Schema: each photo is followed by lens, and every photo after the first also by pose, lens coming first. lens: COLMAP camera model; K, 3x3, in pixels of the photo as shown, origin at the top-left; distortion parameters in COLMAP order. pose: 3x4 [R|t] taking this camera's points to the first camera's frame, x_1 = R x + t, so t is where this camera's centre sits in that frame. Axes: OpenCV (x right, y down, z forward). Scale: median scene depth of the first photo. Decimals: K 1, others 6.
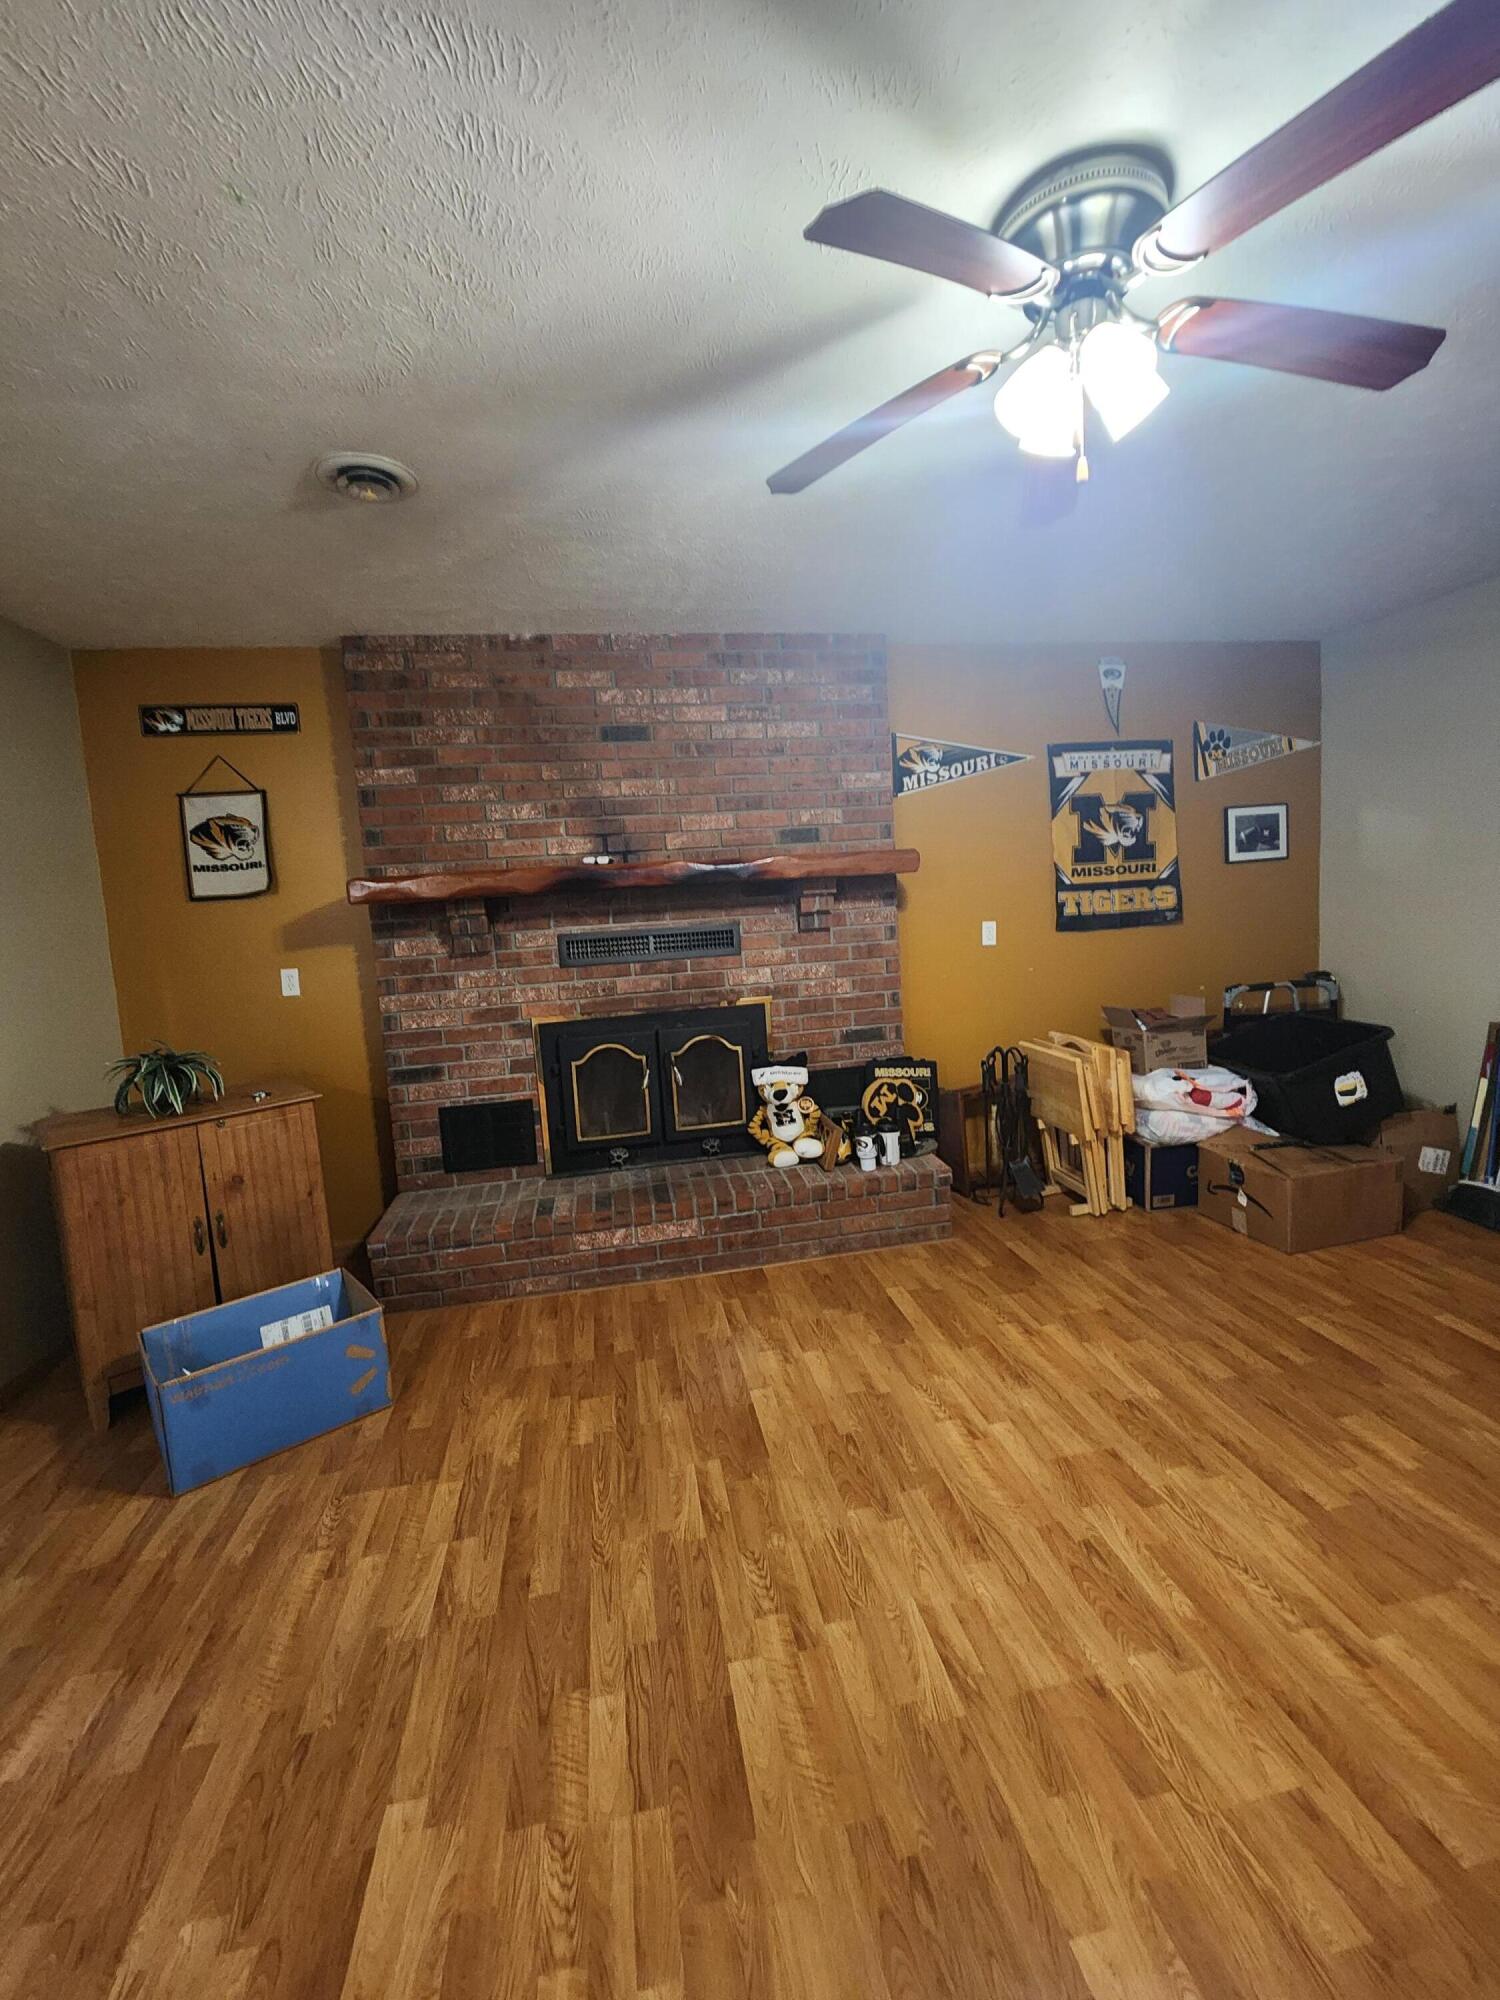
lens RADIAL K [[824.8, 0, 748.8], [0, 824.8, 984.4], [0, 0, 1]] dist [0.000269, -0.000784]
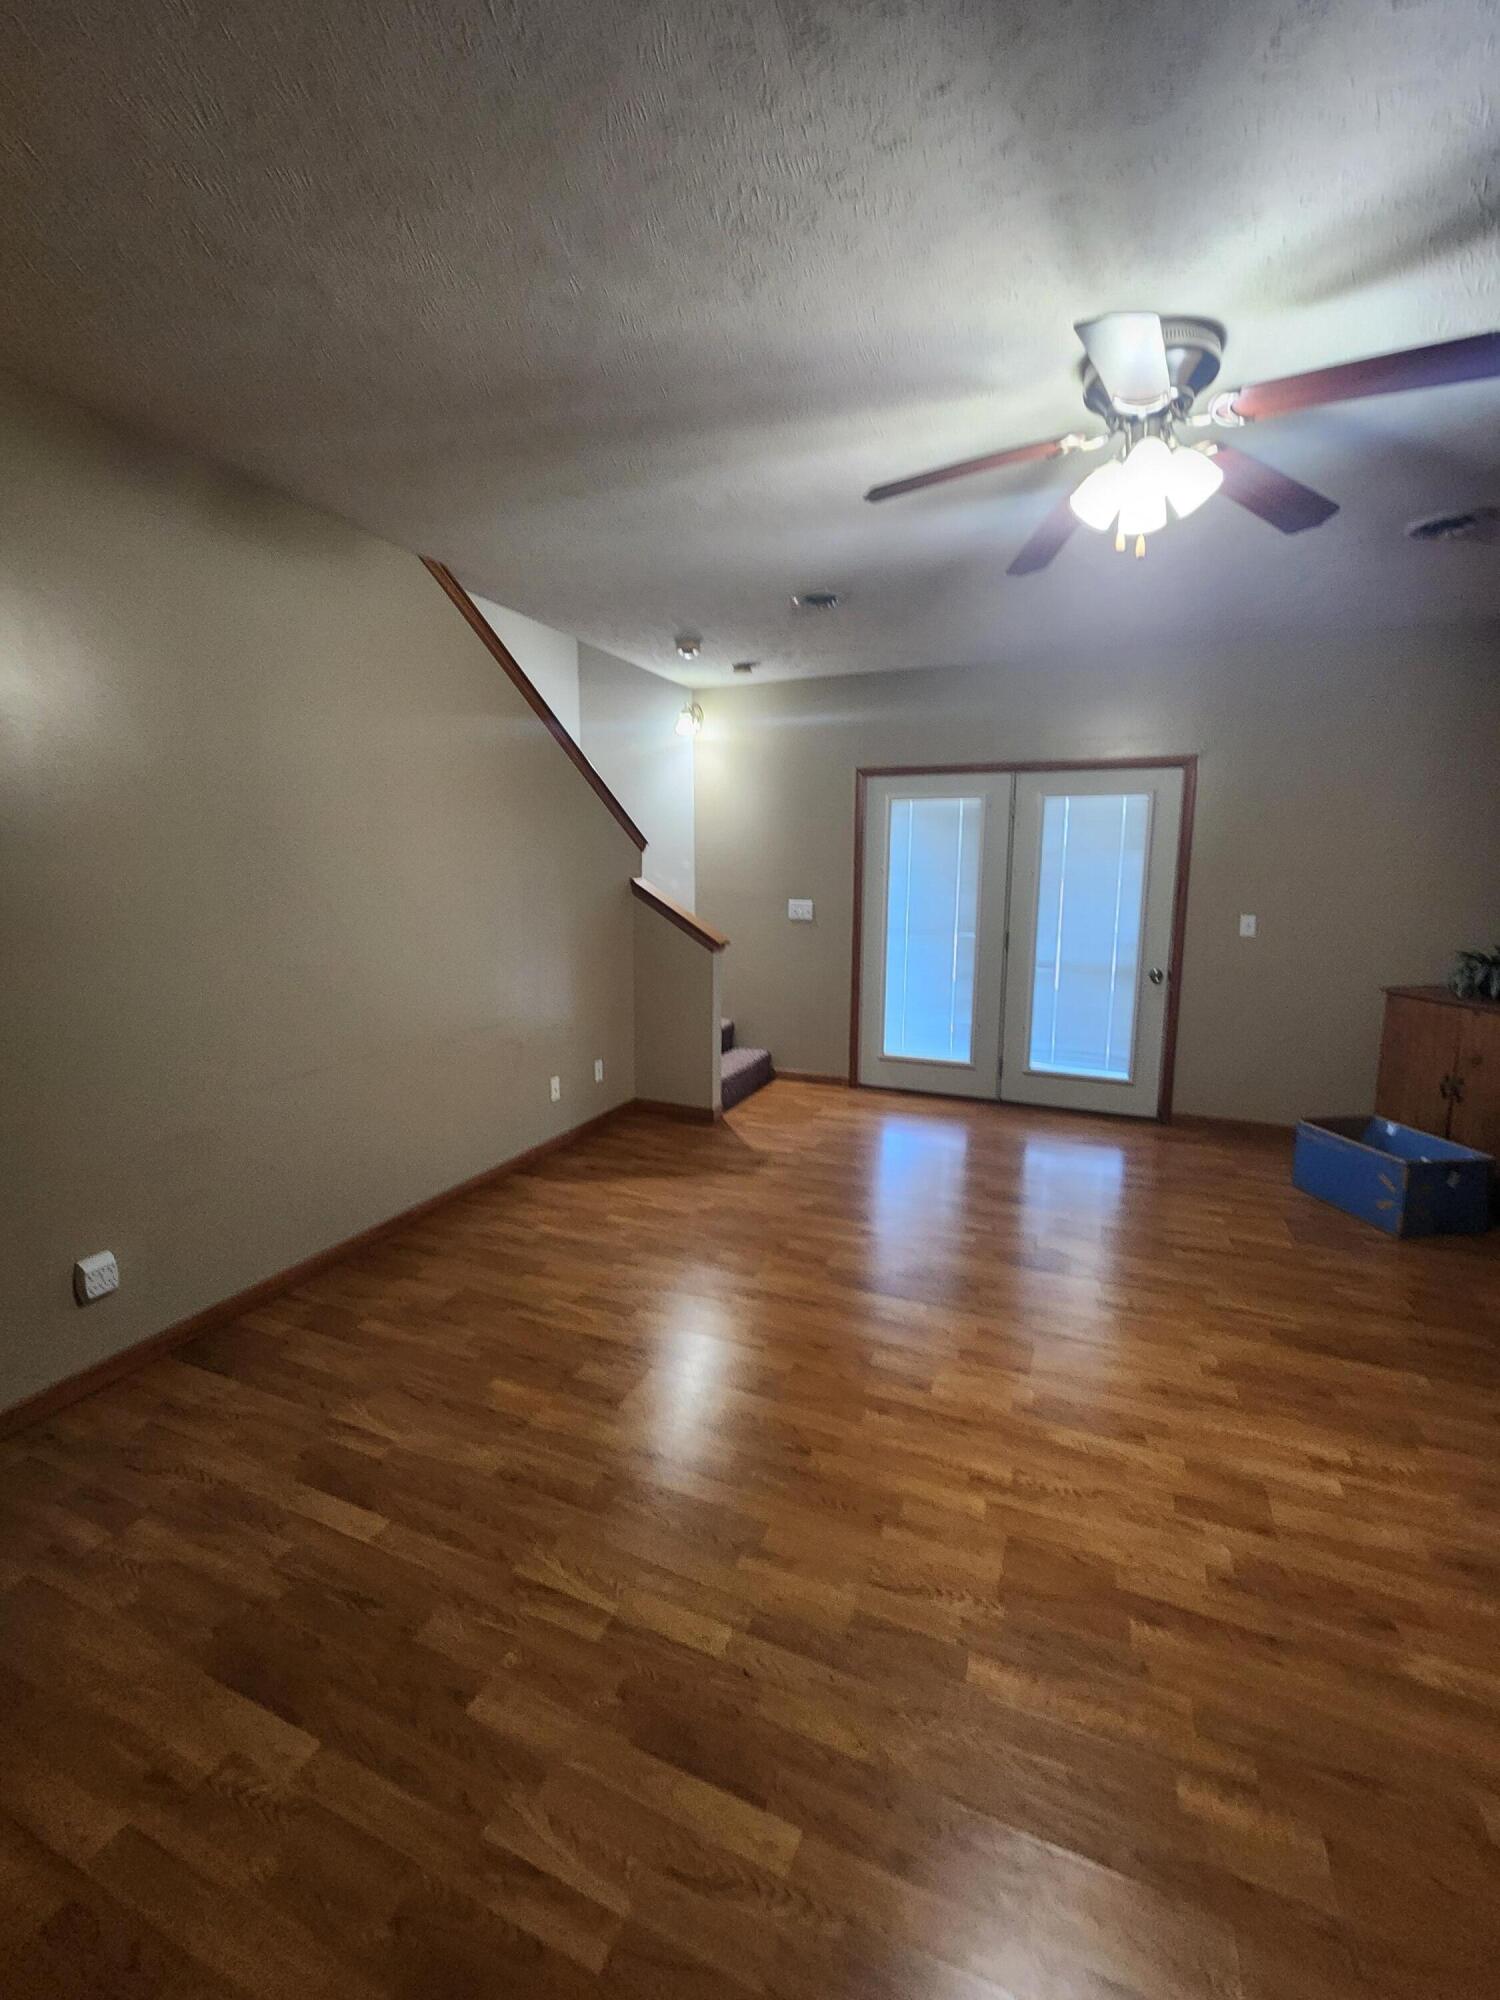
lens RADIAL K [[824.8, 0, 748.8], [0, 824.8, 984.4], [0, 0, 1]] dist [0.000269, -0.000784]
pose [[-0.544920, 0.176701, -0.819658, 1.553293], [-0.063103, 0.966128, 0.250229, -0.191647], [0.836110, 0.188077, -0.515312, 1.022377]]
